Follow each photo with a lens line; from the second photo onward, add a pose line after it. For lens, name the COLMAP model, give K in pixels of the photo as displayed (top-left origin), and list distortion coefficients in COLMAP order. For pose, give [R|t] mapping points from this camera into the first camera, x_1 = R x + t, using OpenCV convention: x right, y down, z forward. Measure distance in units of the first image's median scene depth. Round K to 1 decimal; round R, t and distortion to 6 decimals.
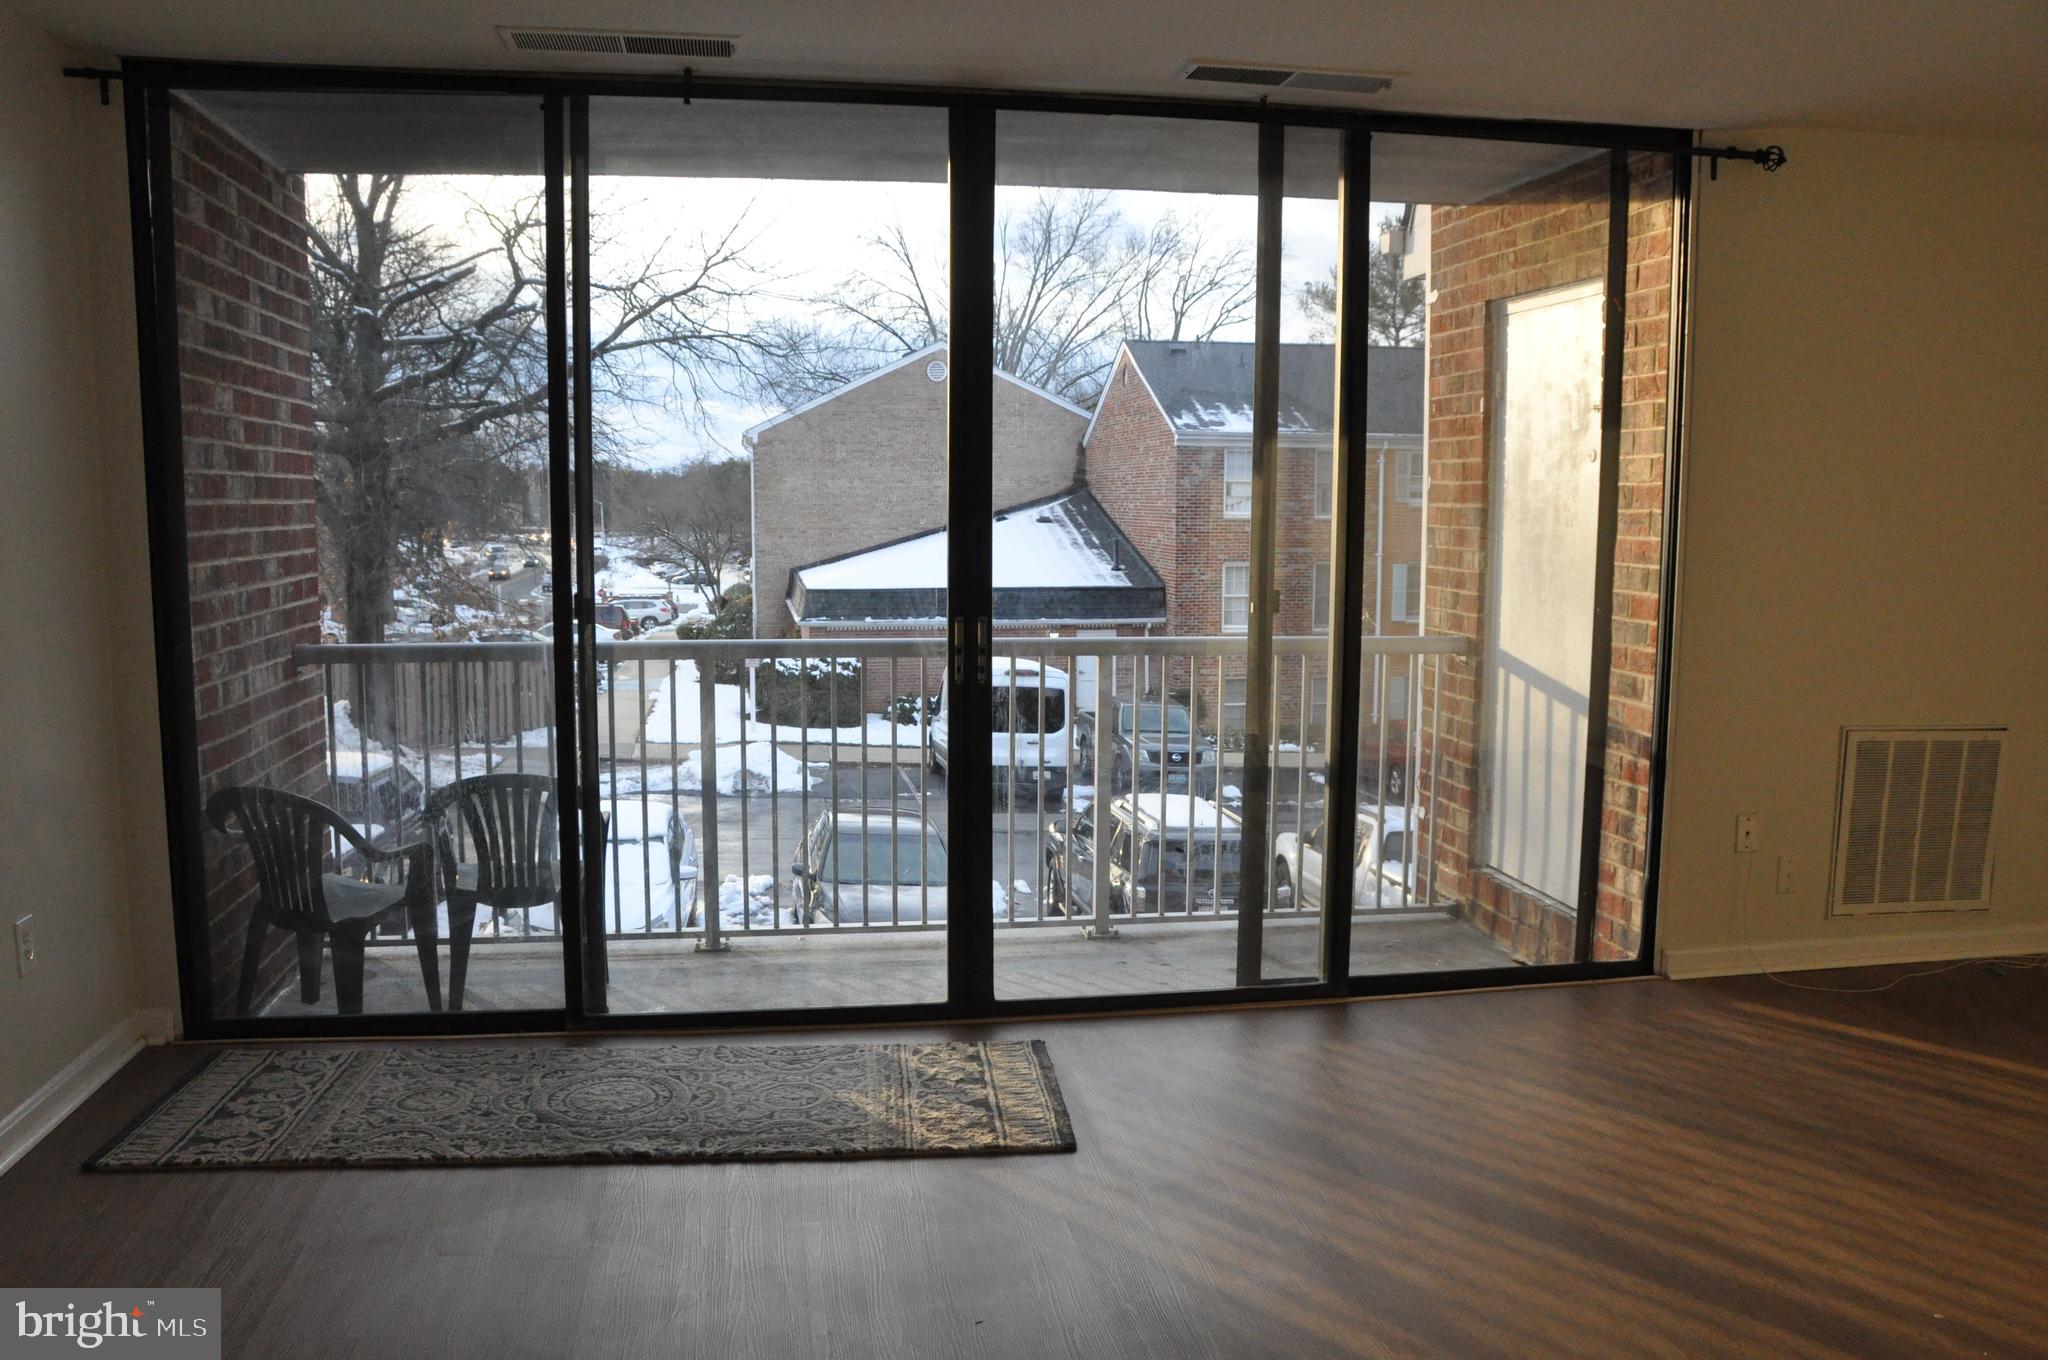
lens RADIAL K [[1649.4, 0, 1026.4], [0, 1649.4, 710.3], [0, 0, 1]] dist [-0.152767, 0.130489]
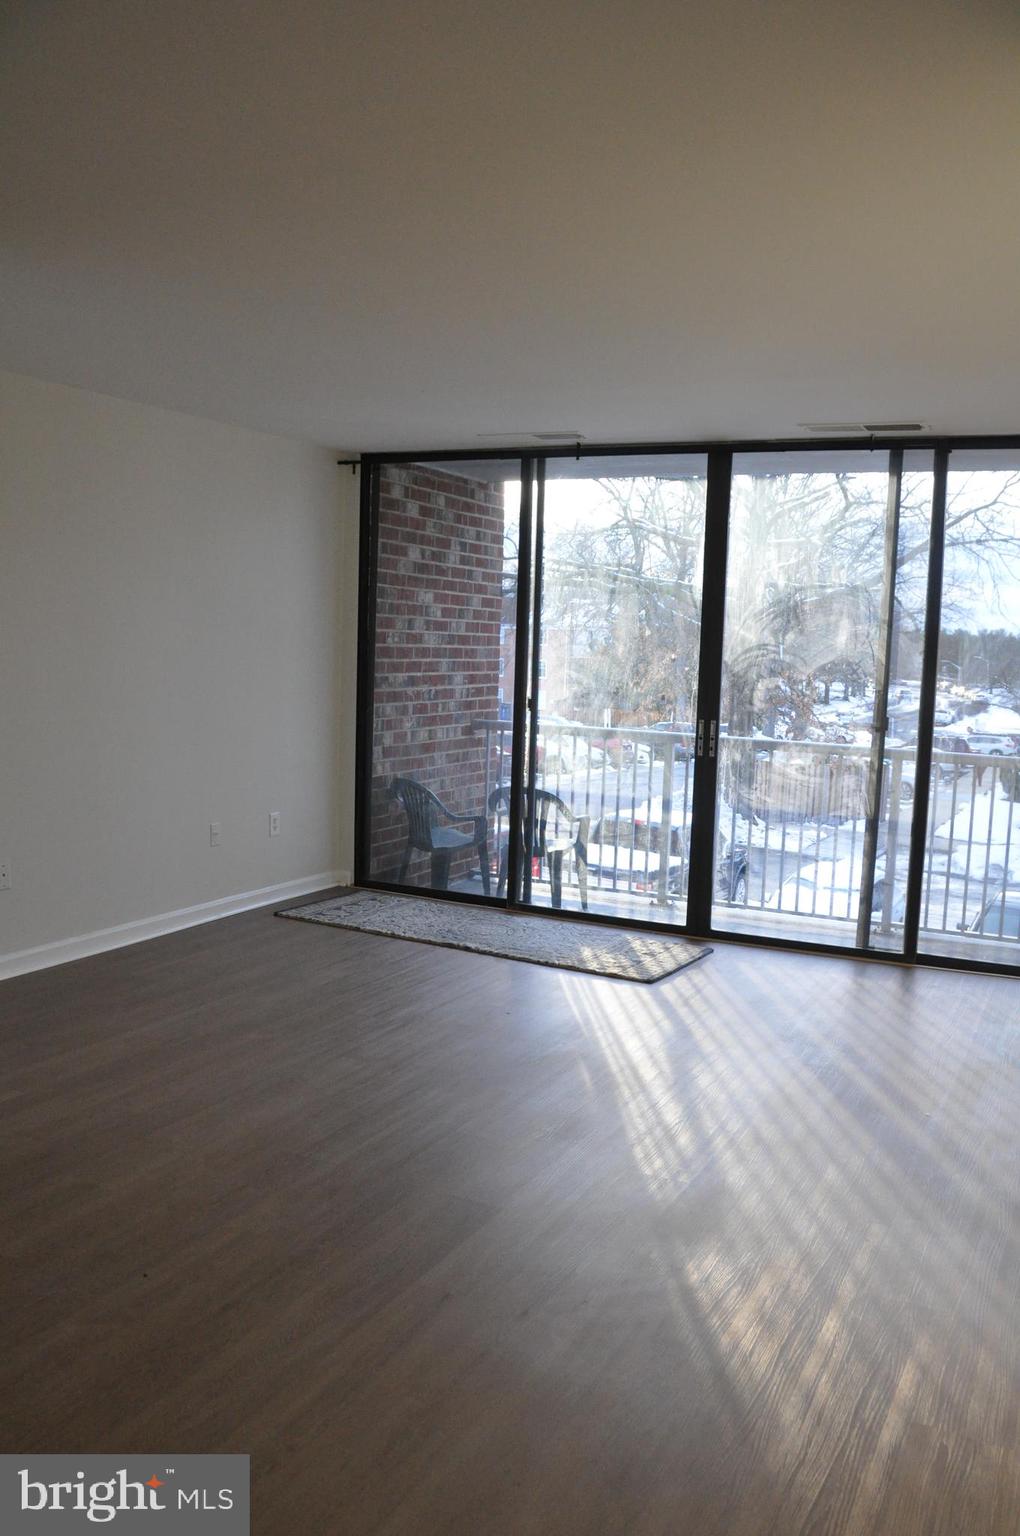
lens RADIAL K [[1237.0, 0, 510.0], [0, 1237.0, 768.0], [0, 0, 1]] dist [-0.152767, 0.130489]
pose [[0.809978, 0.081565, -0.580761, 0.532164], [-0.102638, 0.994713, -0.003445, 0.022772], [0.577409, 0.062399, 0.814067, -0.239041]]
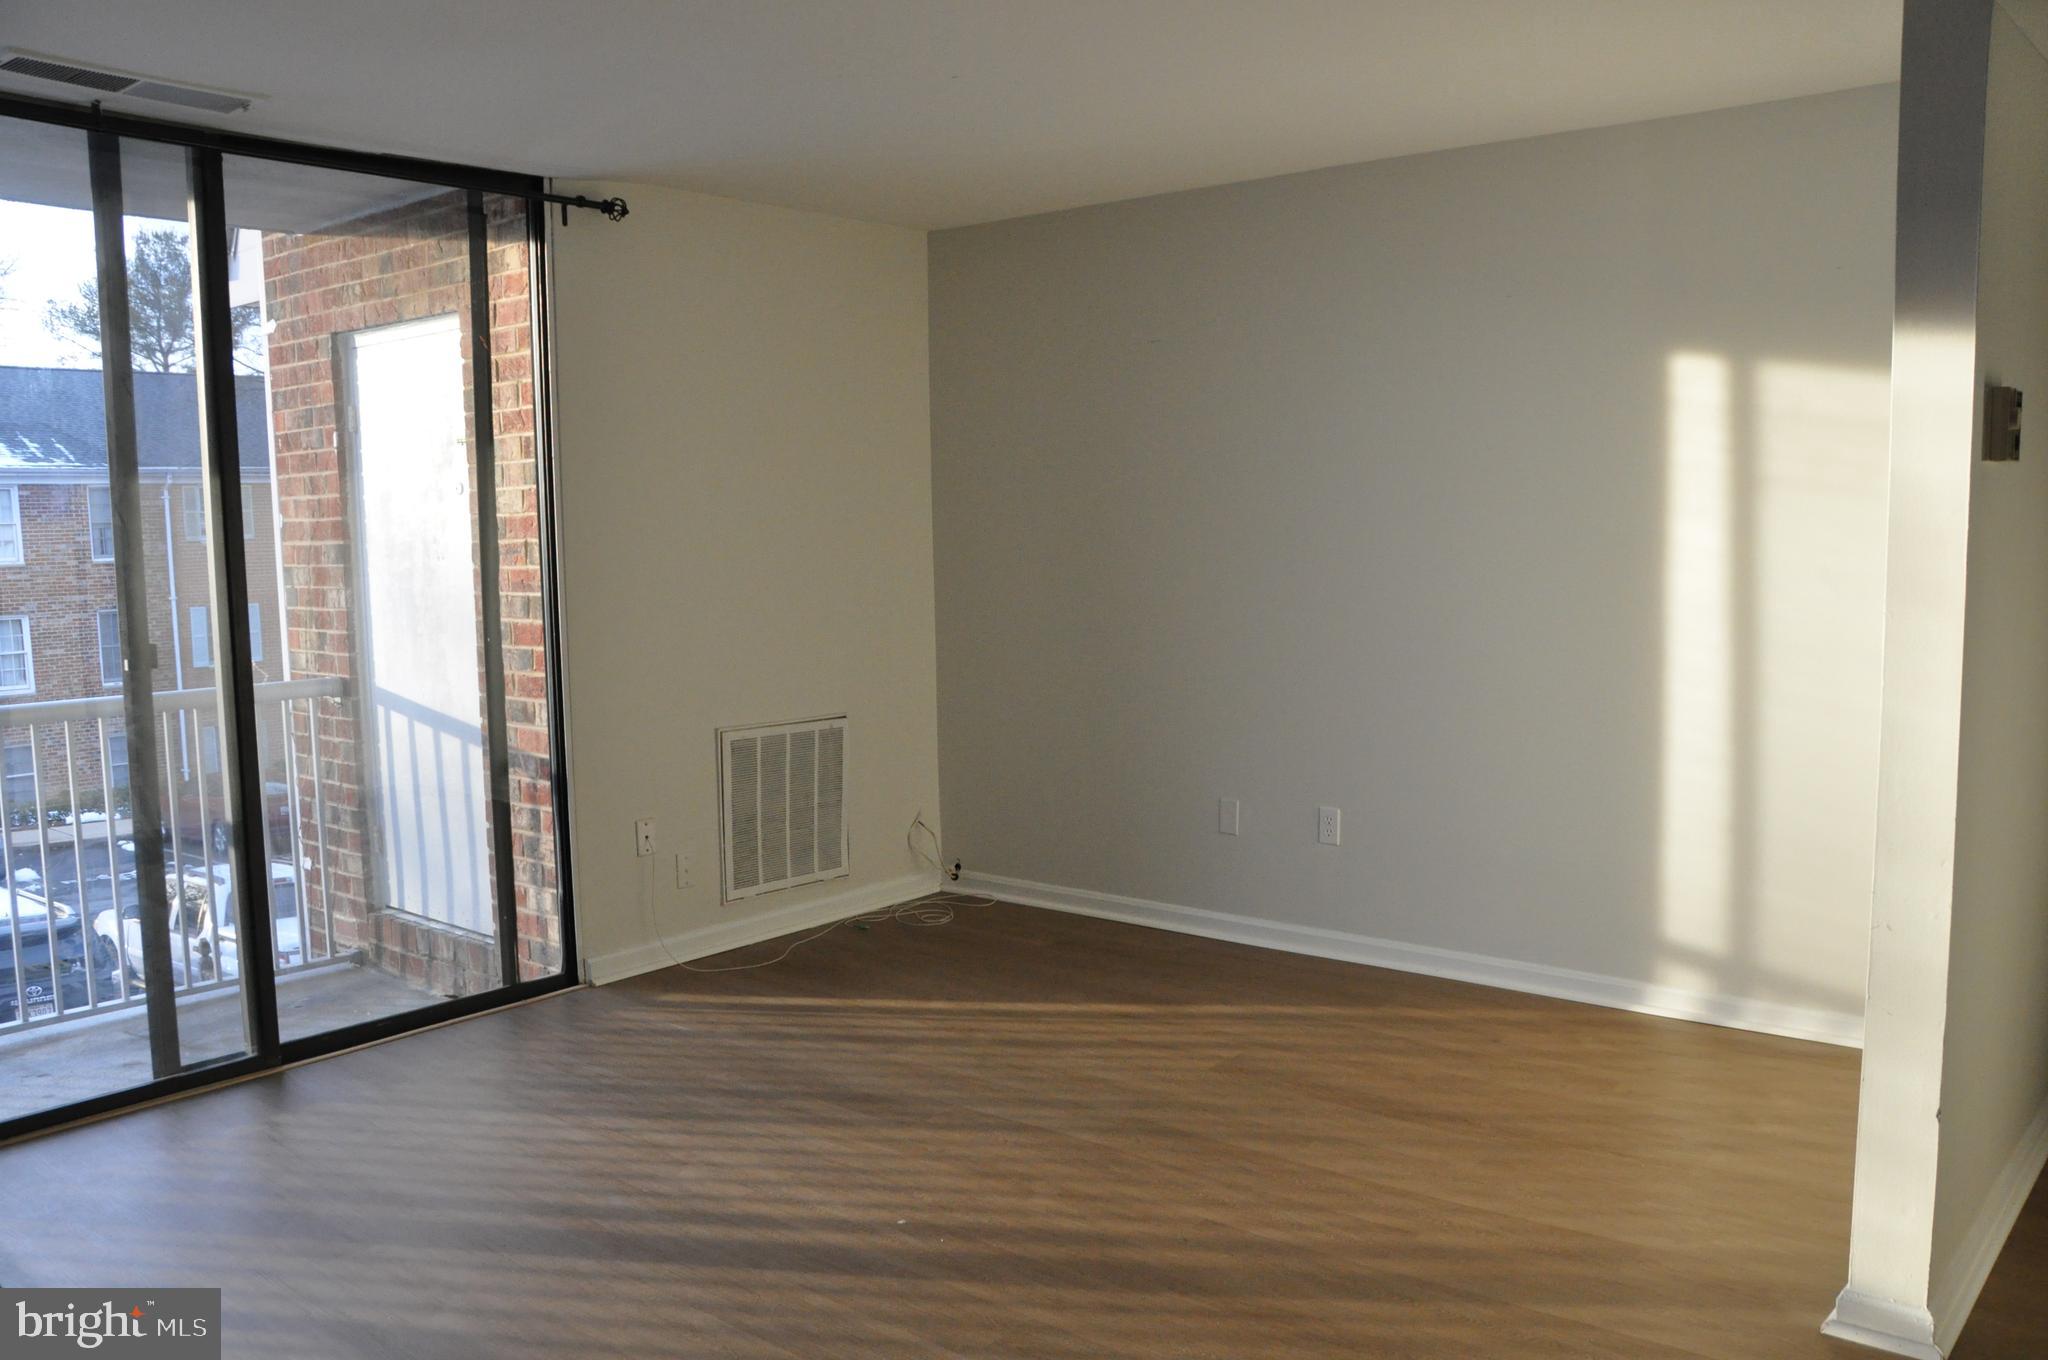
lens RADIAL K [[1649.4, 0, 1026.4], [0, 1649.4, 710.3], [0, 0, 1]] dist [-0.152767, 0.130489]
pose [[0.760160, -0.091910, 0.643202, -0.049328], [0.102949, 0.994477, 0.020437, -0.003597], [-0.641528, 0.050682, 0.765423, 0.002341]]
